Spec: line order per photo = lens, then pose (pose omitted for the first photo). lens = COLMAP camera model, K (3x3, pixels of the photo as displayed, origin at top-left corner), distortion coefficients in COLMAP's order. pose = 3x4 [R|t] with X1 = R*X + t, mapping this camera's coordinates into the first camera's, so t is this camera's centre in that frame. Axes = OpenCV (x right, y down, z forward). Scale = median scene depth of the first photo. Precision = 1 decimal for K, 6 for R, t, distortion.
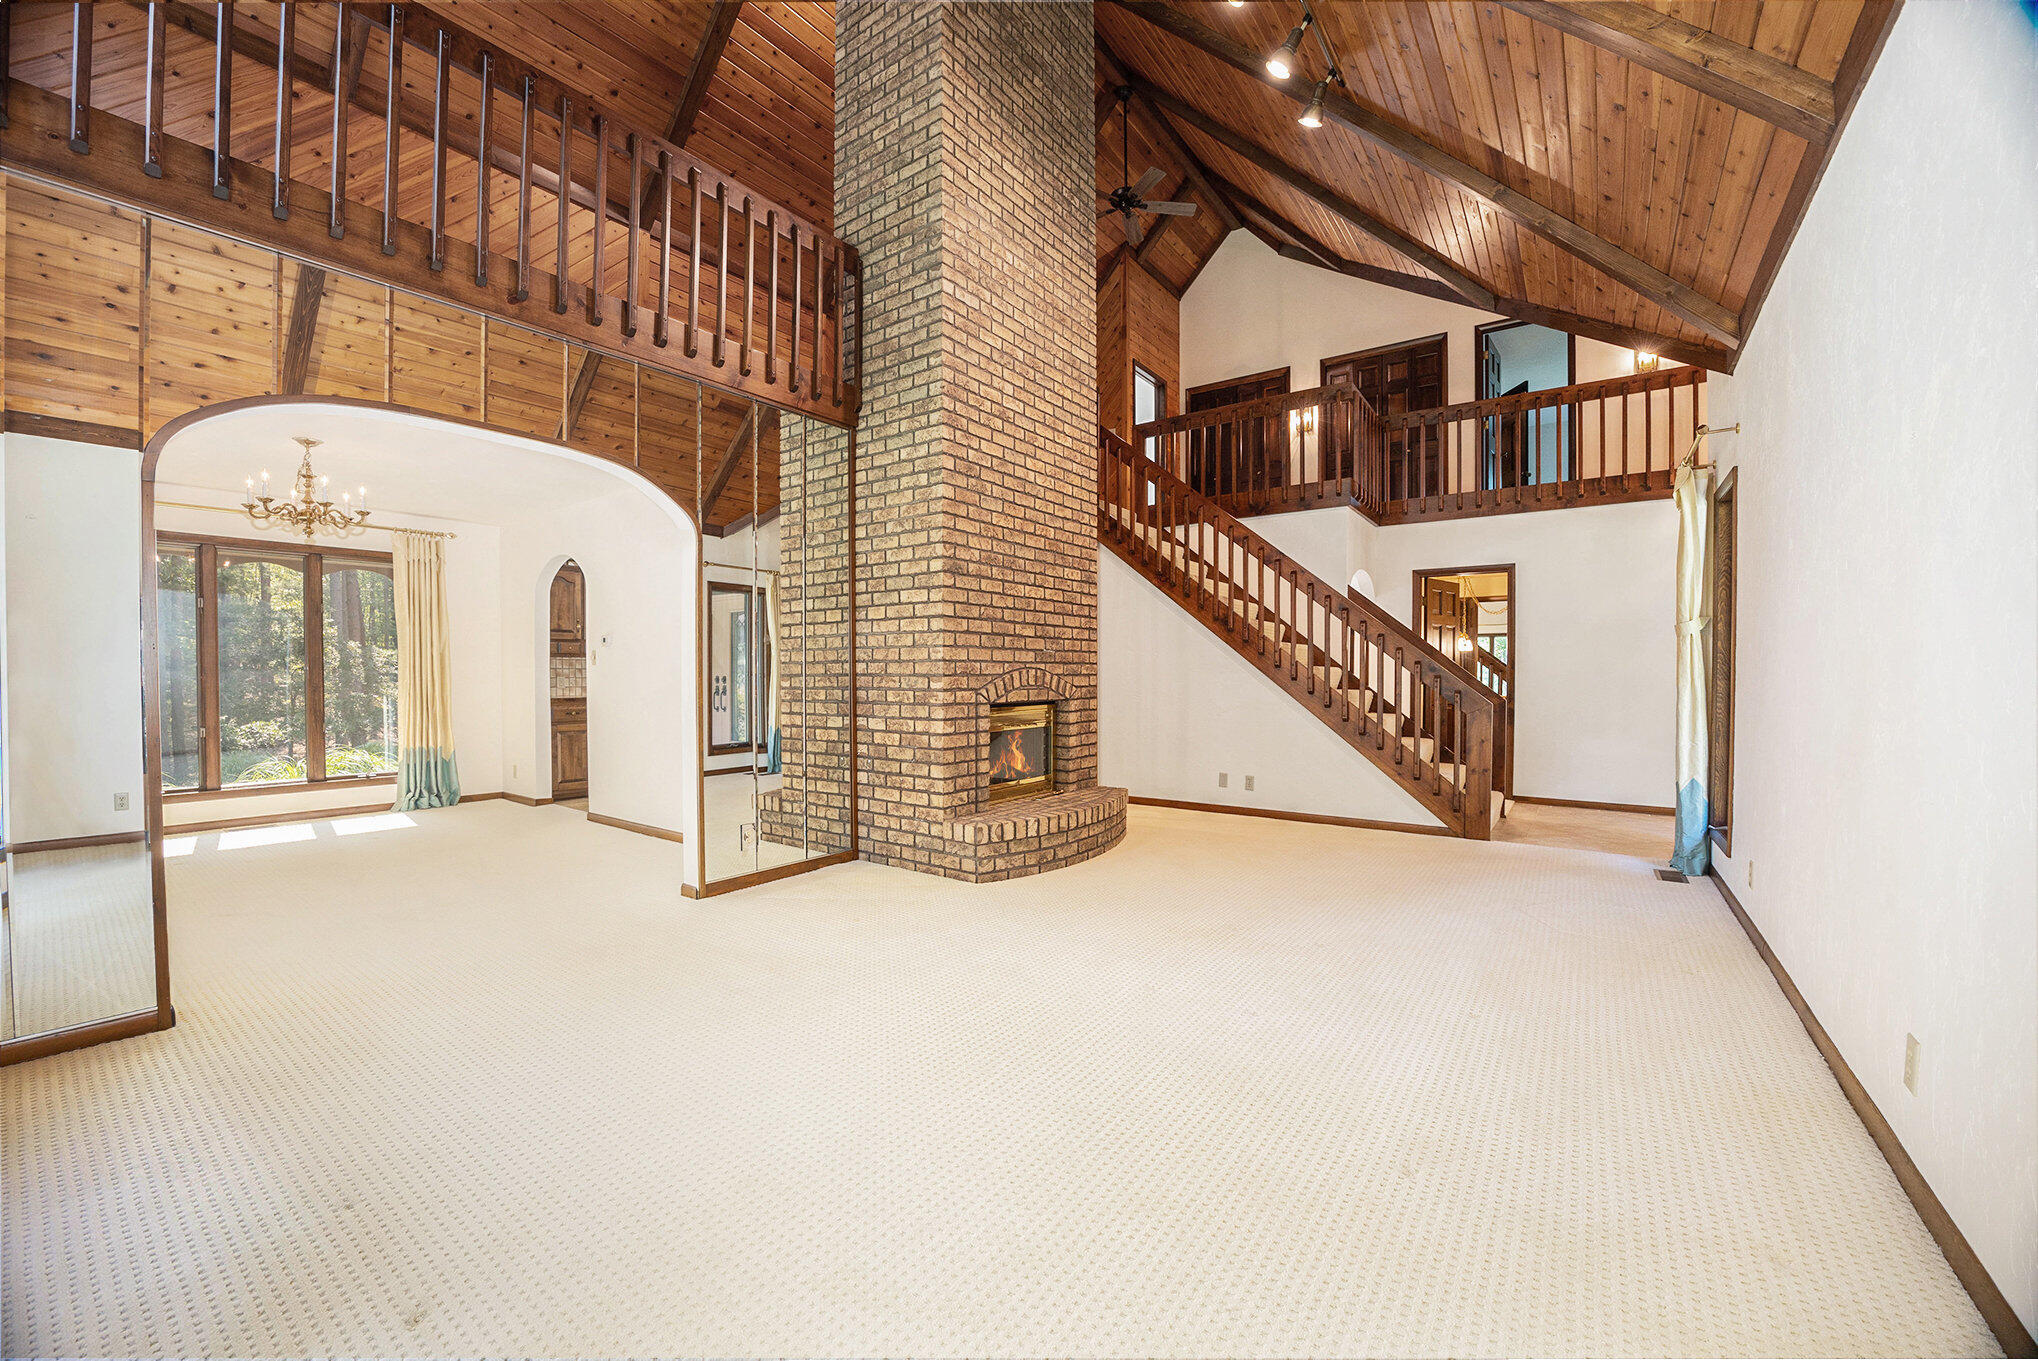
lens RADIAL K [[798.9, 0, 975.5], [0, 798.9, 674.1], [0, 0, 1]] dist [-0.027415, 0.002733]
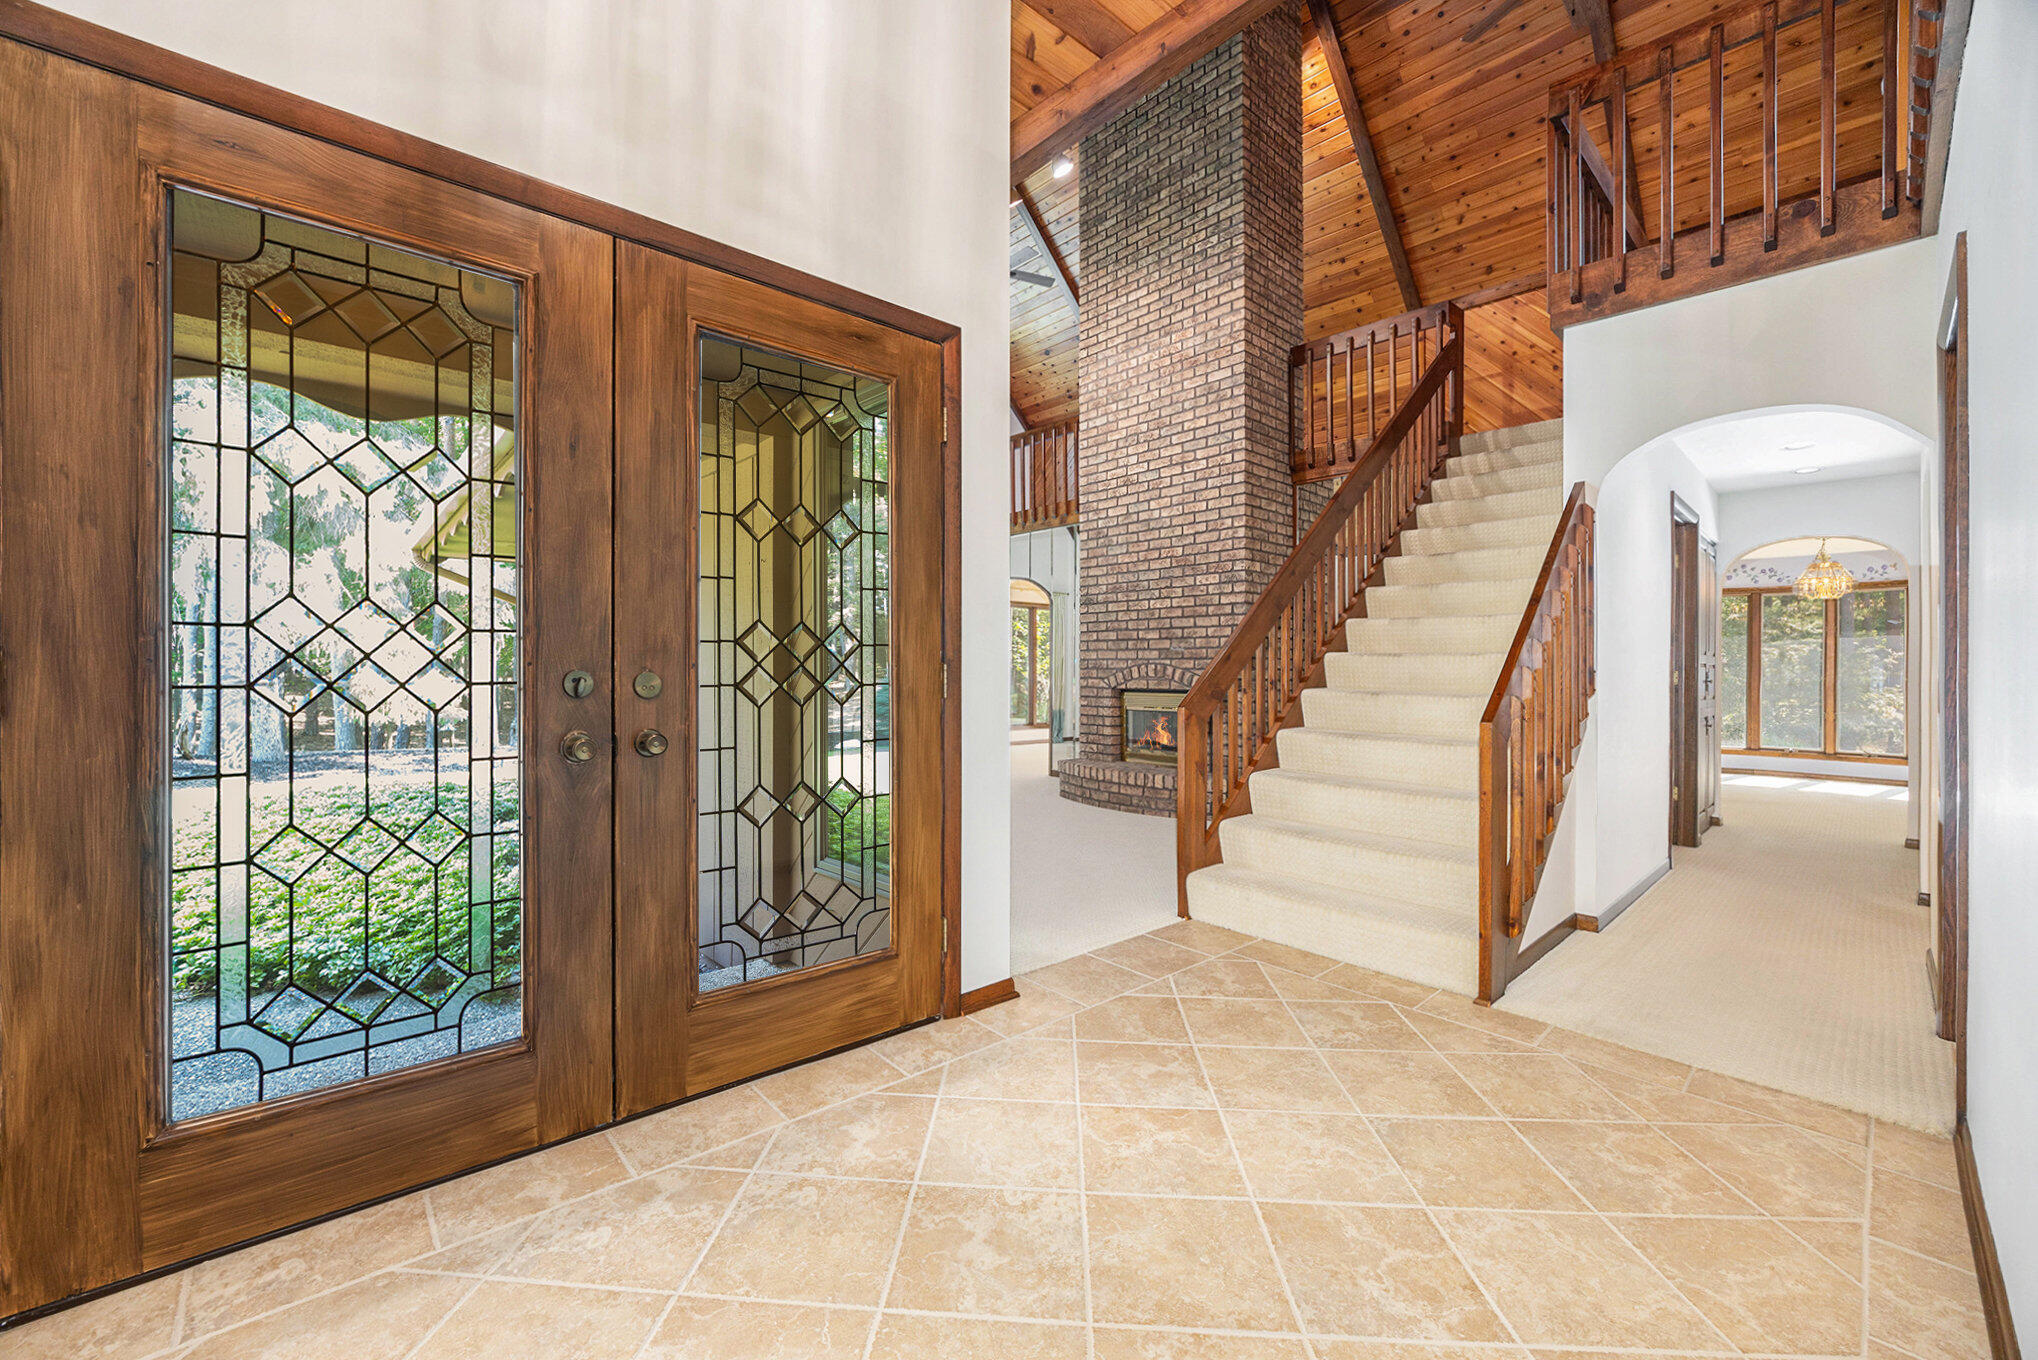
lens RADIAL K [[798.9, 0, 1008.0], [0, 798.9, 671.7], [0, 0, 1]] dist [-0.027415, 0.002733]
pose [[-0.180530, -0.001882, -0.983568, 1.419991], [-0.006164, 0.999981, -0.000782, 0.008289], [0.983550, 0.005921, -0.180538, 1.032777]]
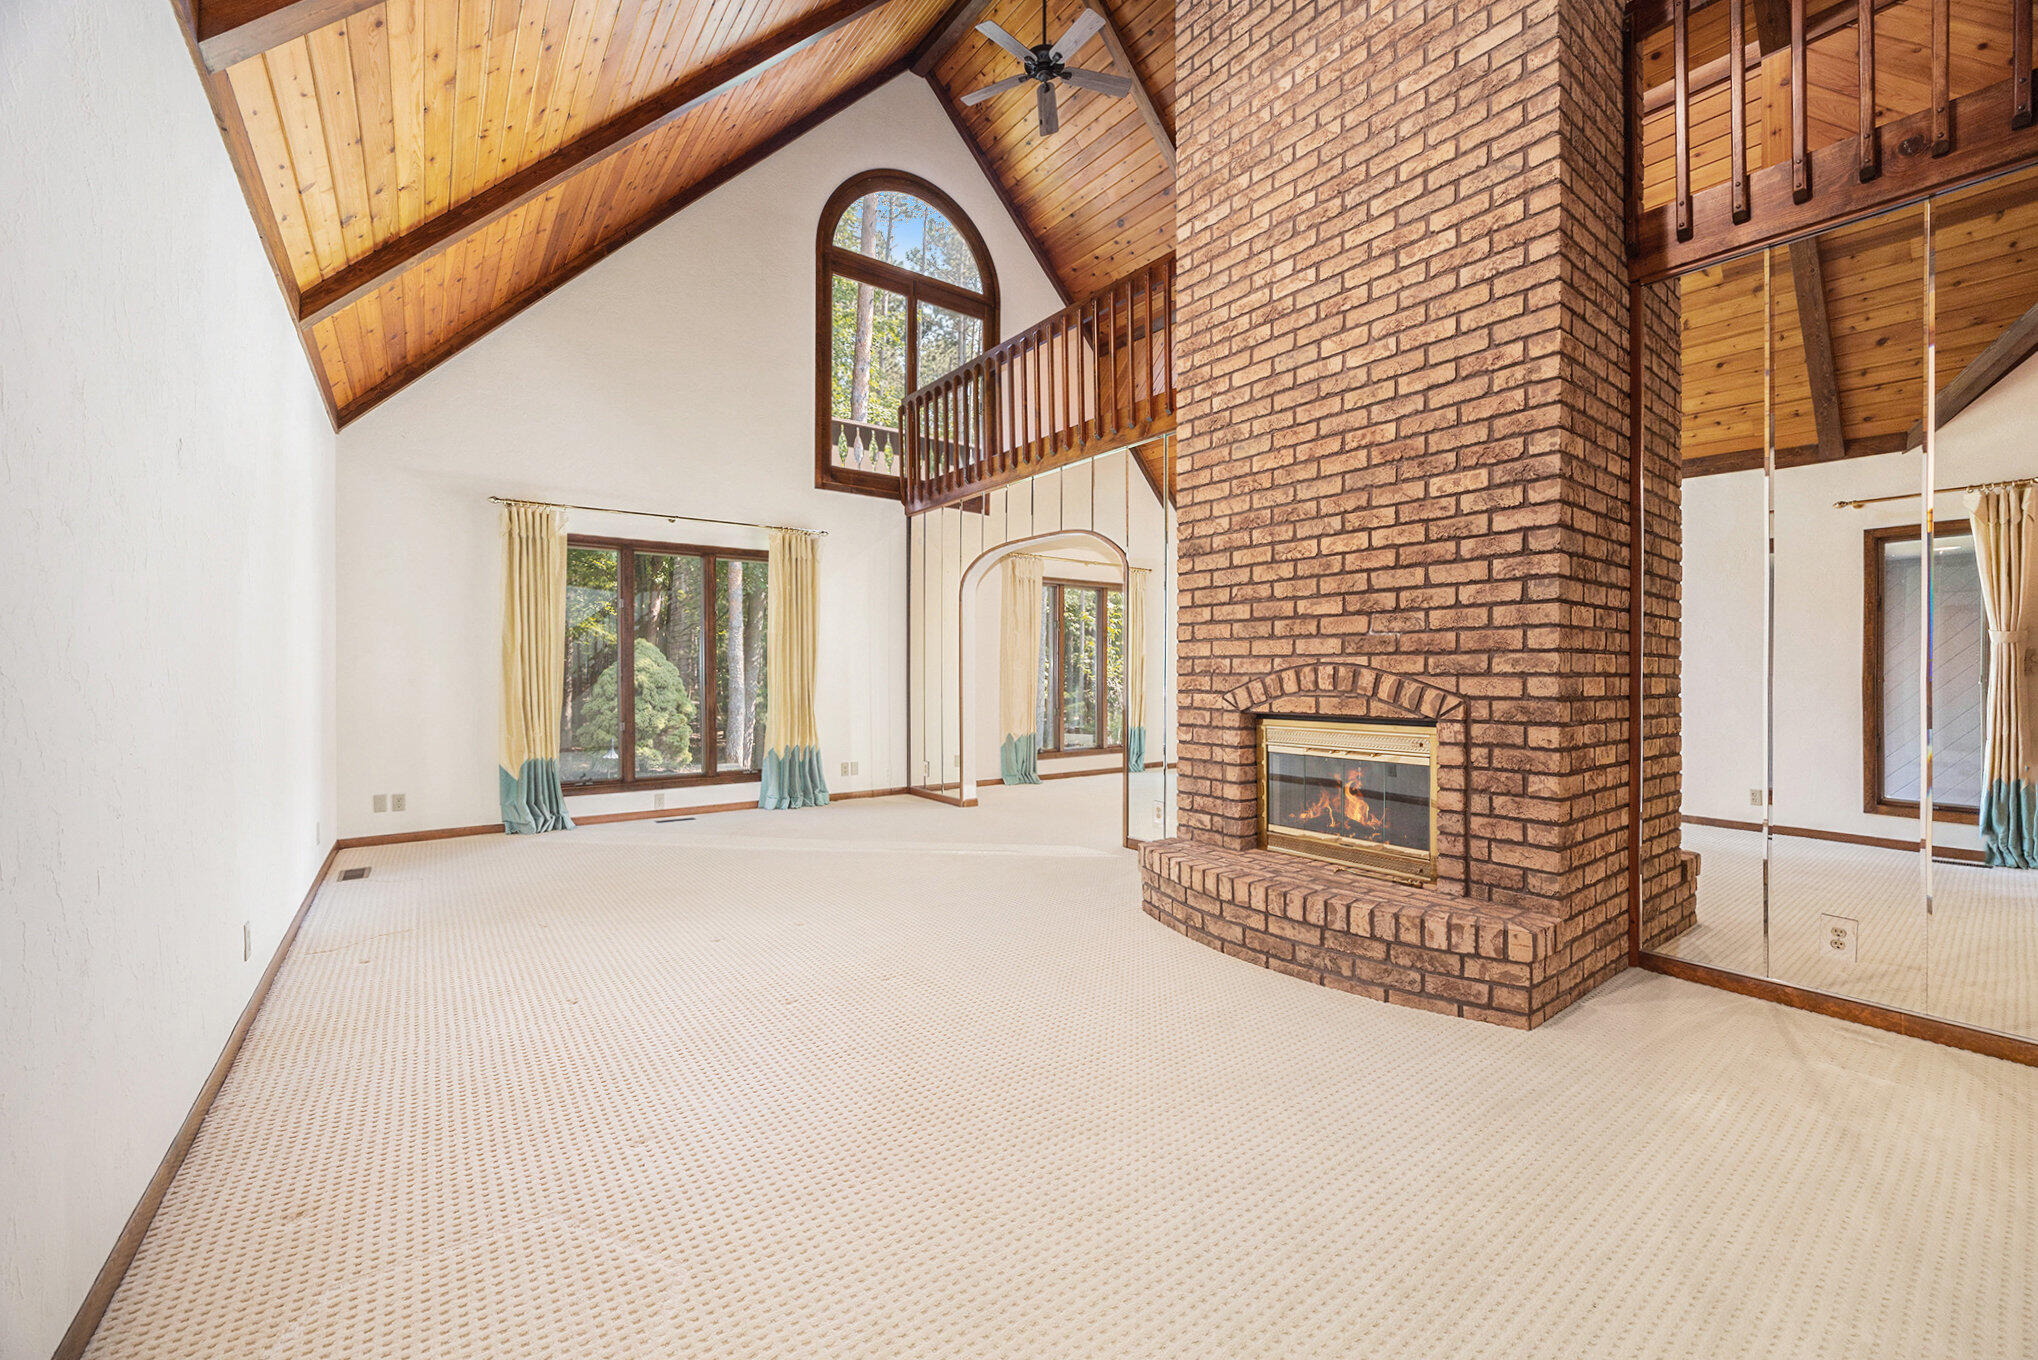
lens RADIAL K [[798.9, 0, 1035.5], [0, 798.9, 682.2], [0, 0, 1]] dist [-0.027415, 0.002733]
pose [[-0.242832, 0.003159, -0.970063, 0.773273], [-0.006076, 0.999970, 0.004778, 0.005948], [0.970049, 0.007054, -0.242806, 0.954435]]
